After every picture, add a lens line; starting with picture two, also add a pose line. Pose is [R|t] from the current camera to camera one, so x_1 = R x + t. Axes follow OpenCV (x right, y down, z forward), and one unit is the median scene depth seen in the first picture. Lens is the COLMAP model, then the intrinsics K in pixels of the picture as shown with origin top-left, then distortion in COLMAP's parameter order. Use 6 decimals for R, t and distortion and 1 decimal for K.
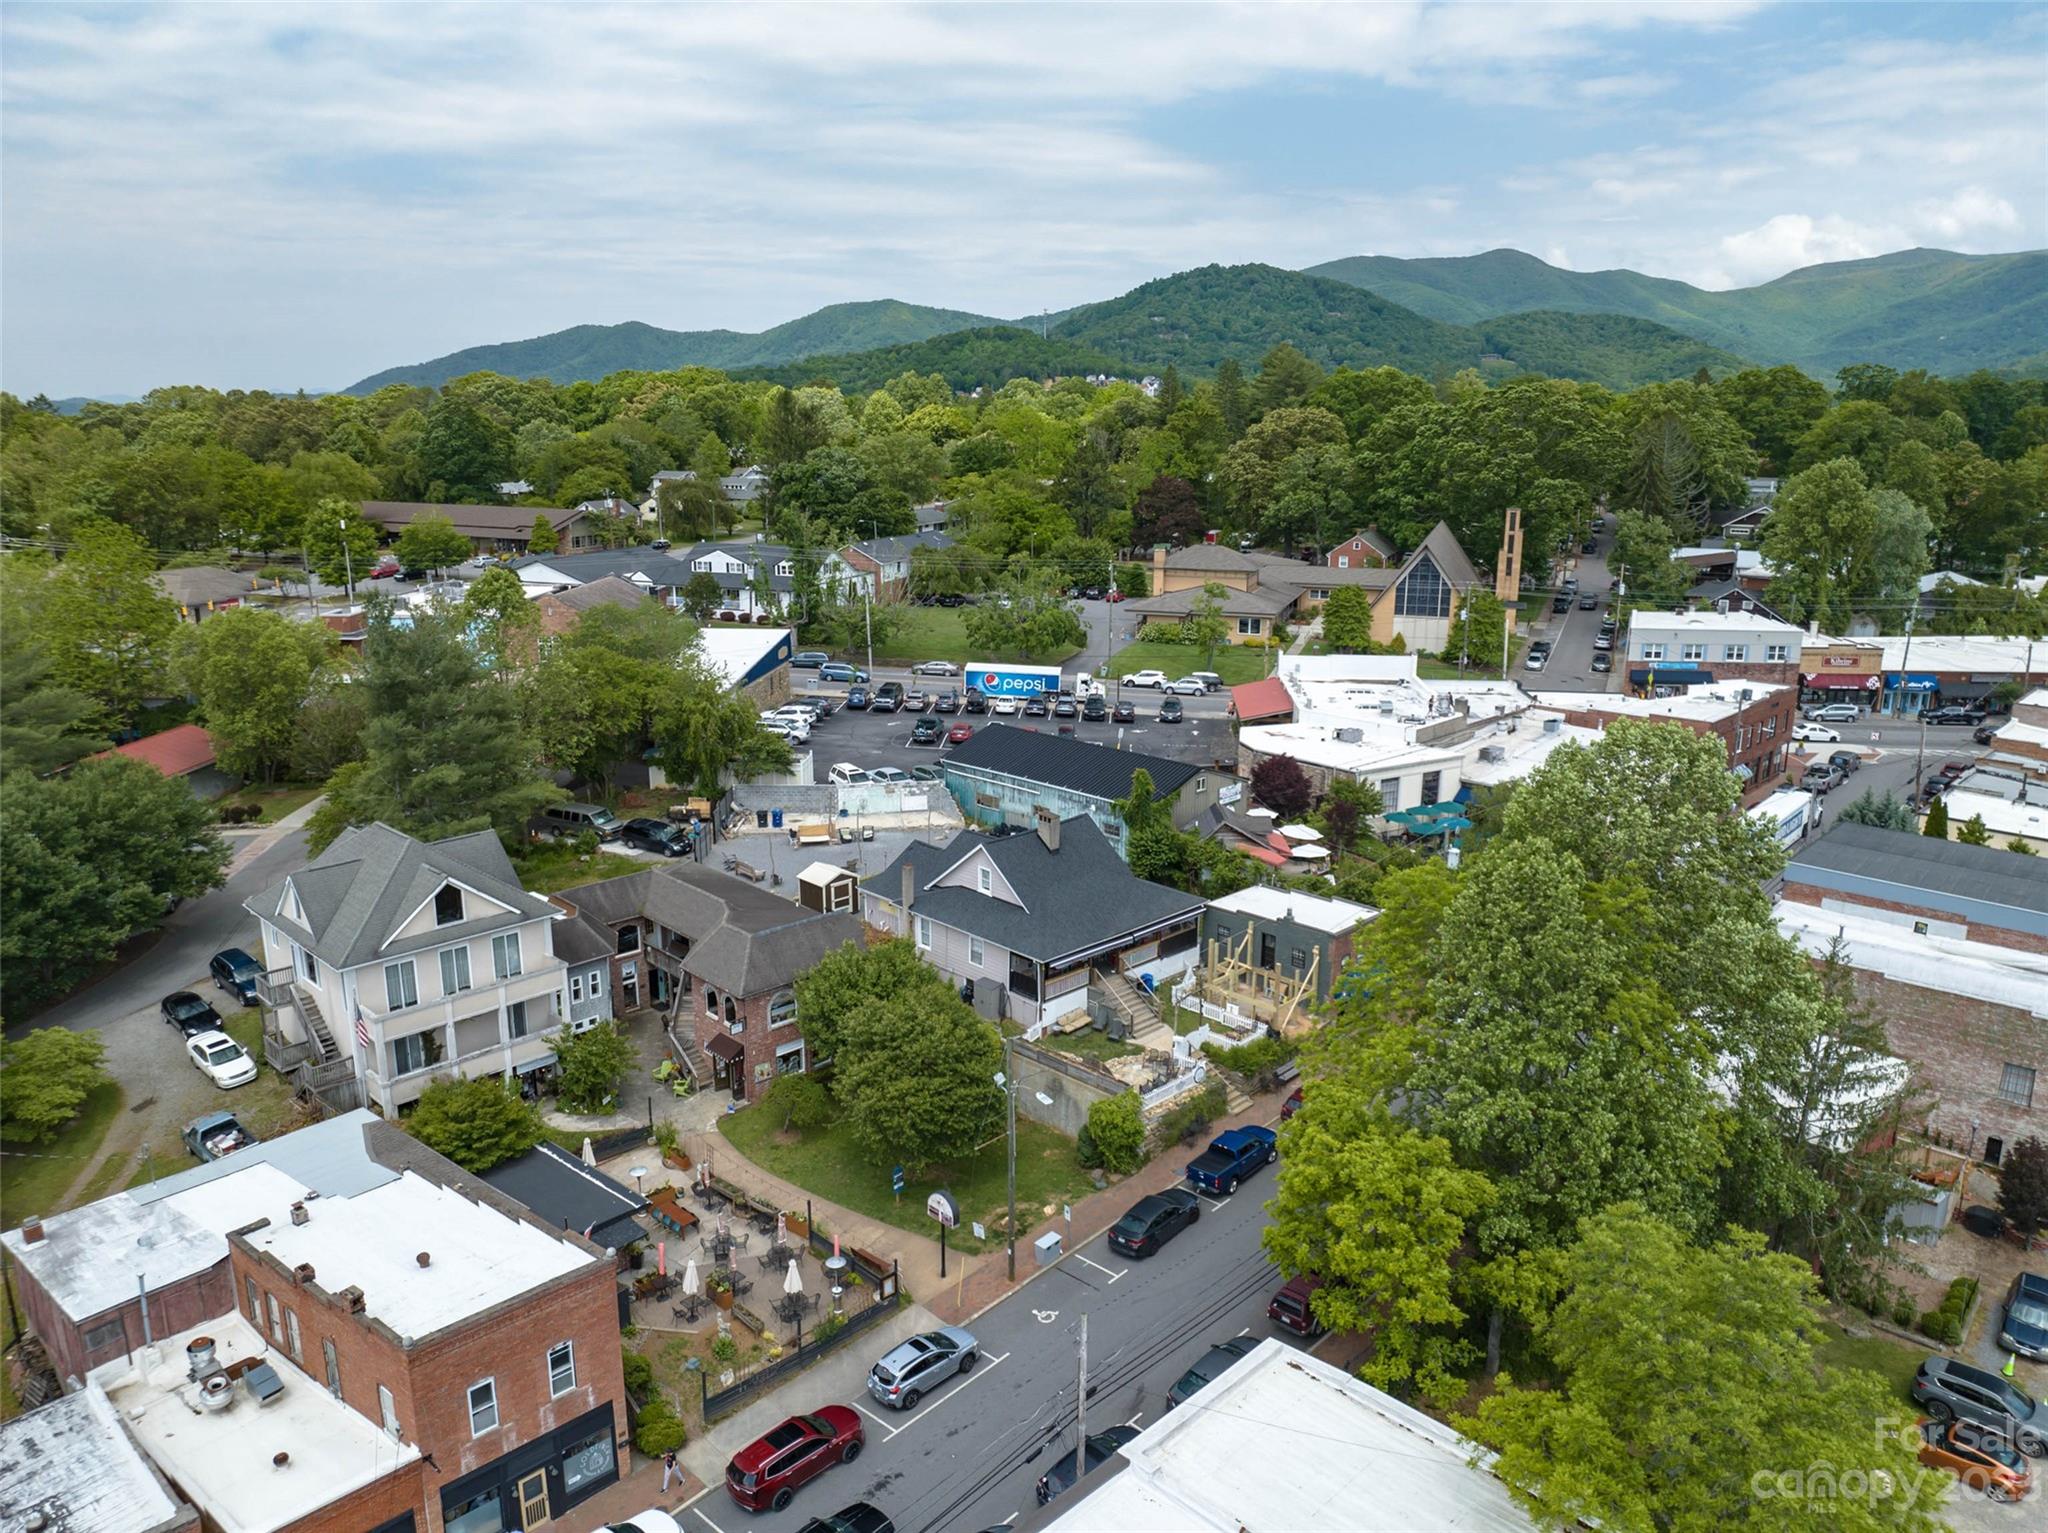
lens RADIAL K [[1451.3, 0, 1022.6], [0, 1451.3, 778.4], [0, 0, 1]] dist [-0.045997, 0.006497]
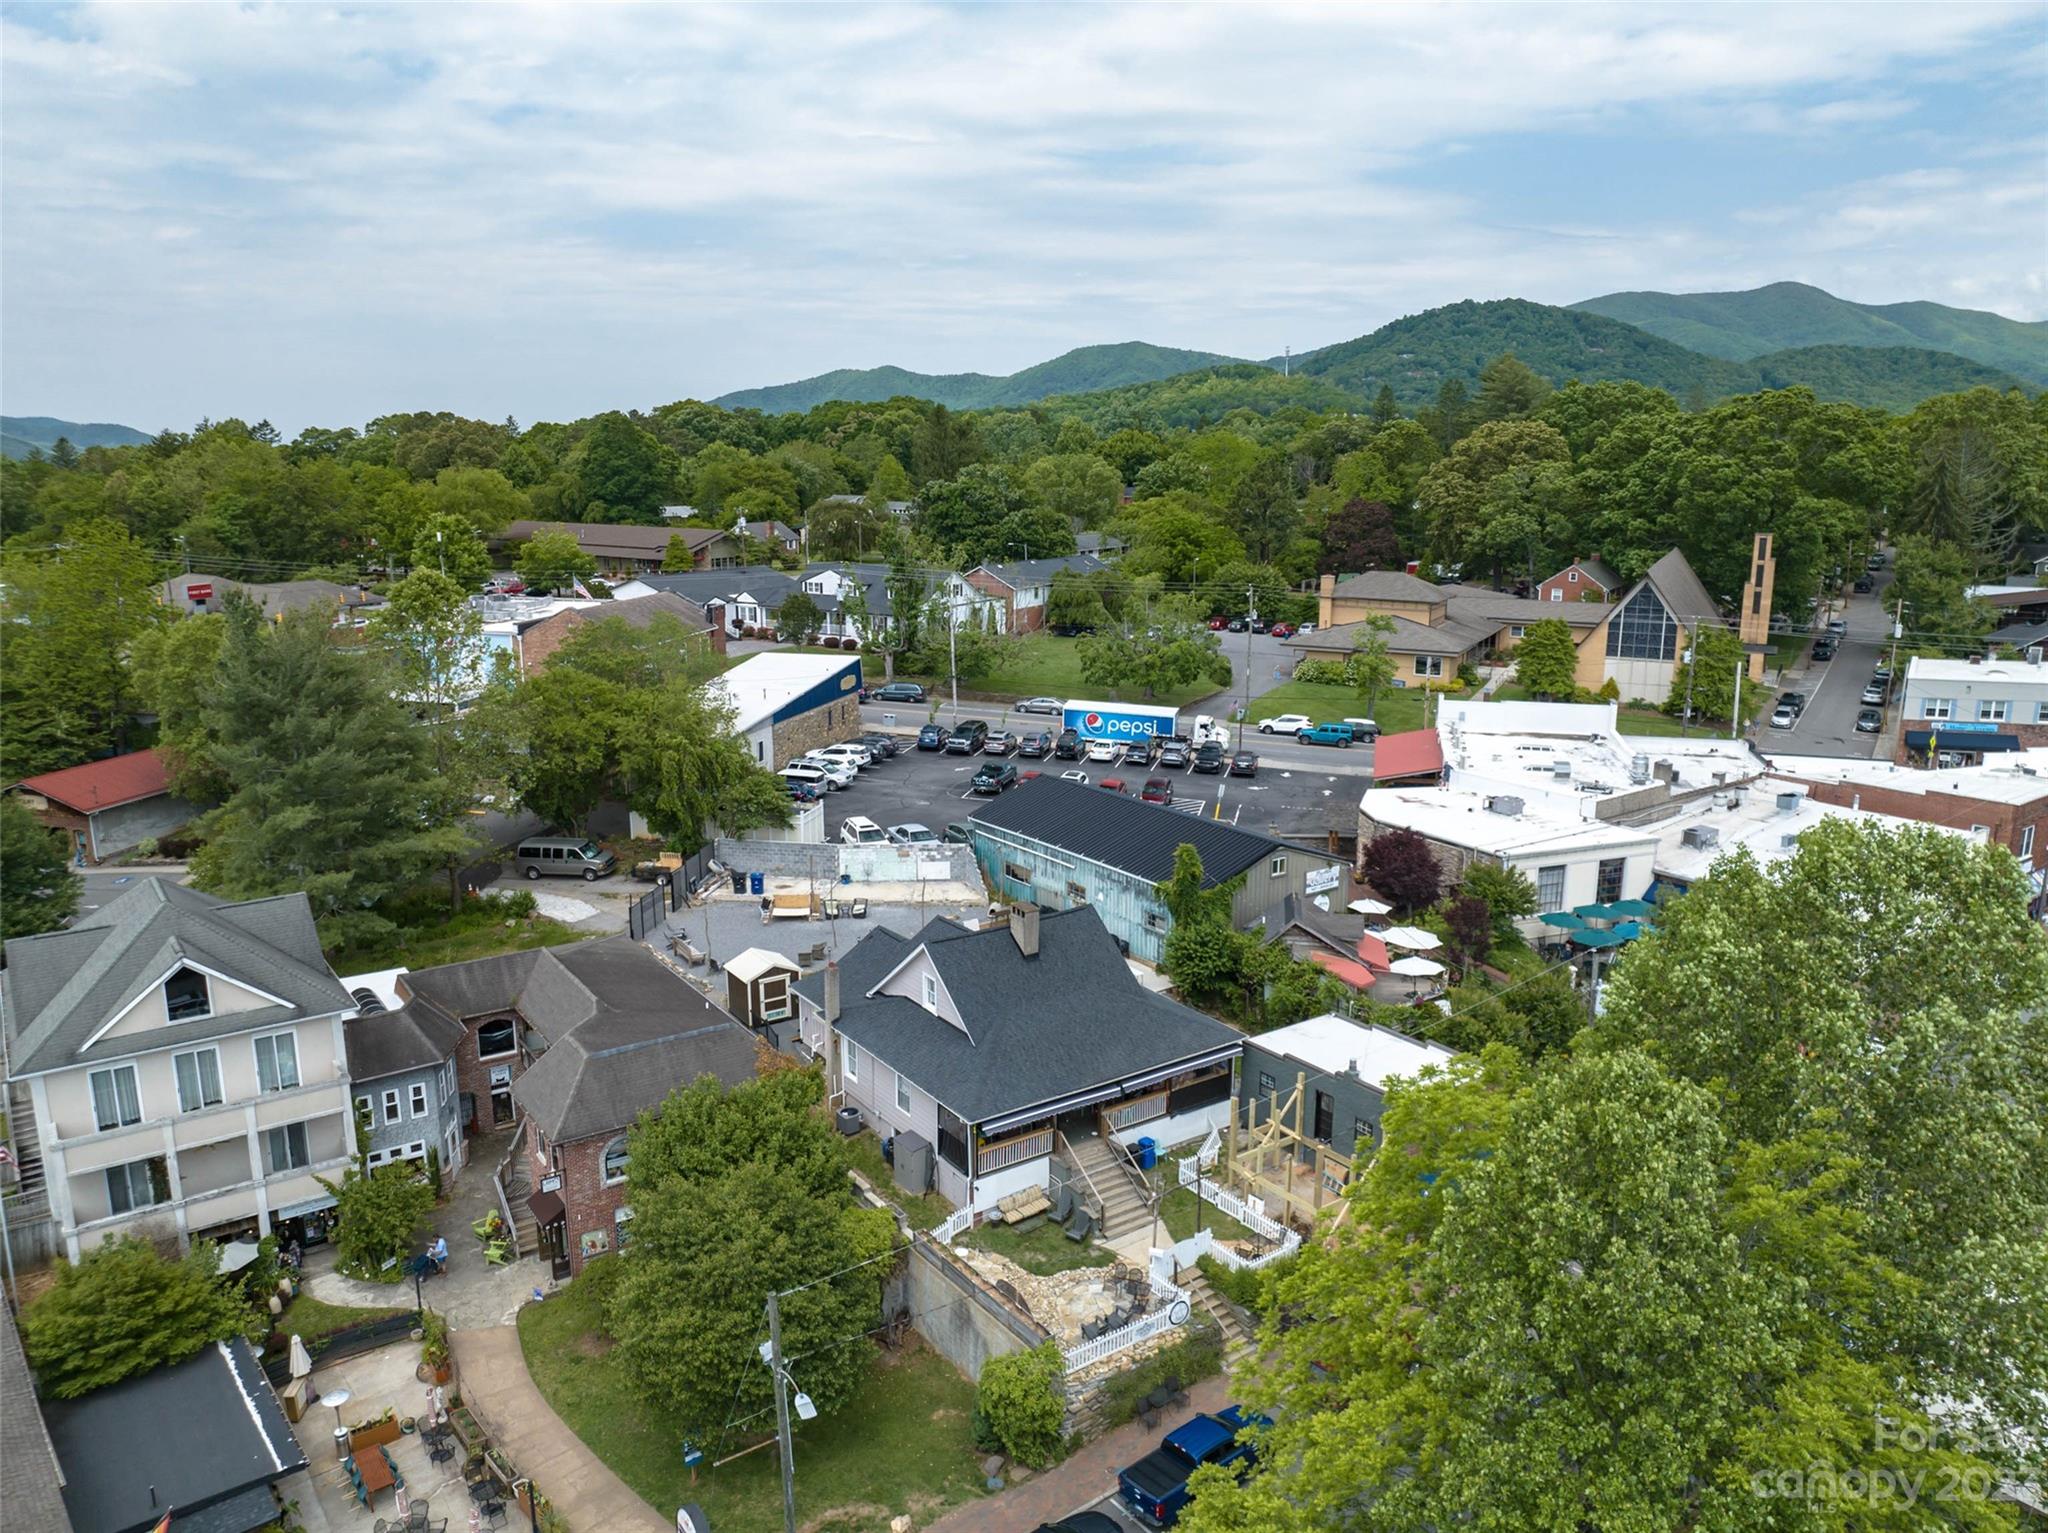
lens RADIAL K [[1451.3, 0, 1022.2], [0, 1451.3, 766.6], [0, 0, 1]] dist [-0.045997, 0.006497]
pose [[0.986156, 0.033159, -0.162473, 0.089306], [-0.038888, 0.998724, -0.032205, -0.014473], [0.161197, 0.038078, 0.986187, 0.187871]]
